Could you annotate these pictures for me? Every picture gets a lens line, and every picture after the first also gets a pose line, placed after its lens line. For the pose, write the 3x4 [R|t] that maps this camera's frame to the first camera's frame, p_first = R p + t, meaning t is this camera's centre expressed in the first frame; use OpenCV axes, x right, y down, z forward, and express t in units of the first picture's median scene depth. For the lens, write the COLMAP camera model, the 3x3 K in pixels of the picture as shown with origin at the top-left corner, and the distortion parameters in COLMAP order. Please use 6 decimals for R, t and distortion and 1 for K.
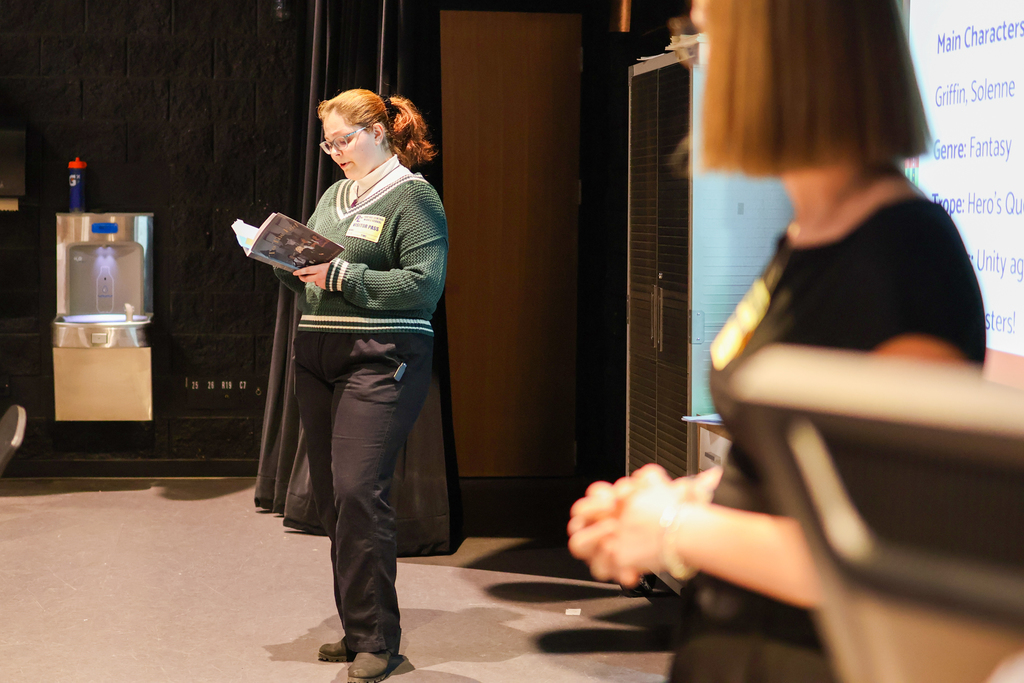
lens RADIAL K [[1689.5, 0, 512.0], [0, 1689.5, 341.5], [0, 0, 1]] dist [-0.144417, -0.257334]
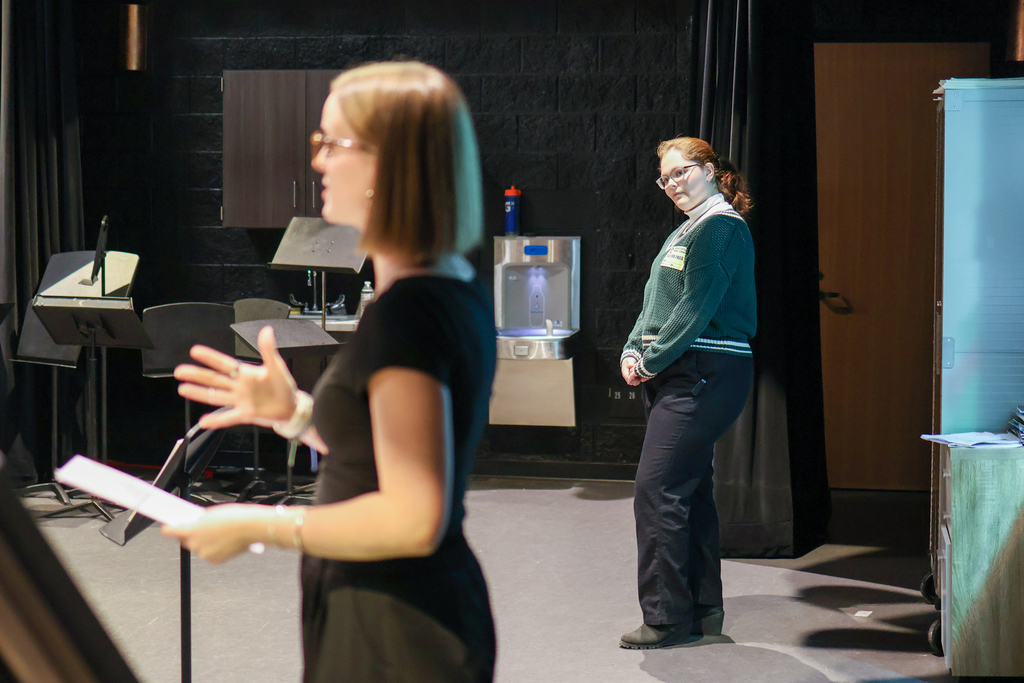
lens RADIAL K [[1689.5, 0, 512.0], [0, 1689.5, 341.5], [0, 0, 1]] dist [-0.144417, -0.257334]
pose [[0.944793, 0.015956, -0.327279, 0.105099], [-0.018121, 0.999829, -0.003566, -0.003555], [0.327166, 0.009300, 0.944921, -0.053005]]
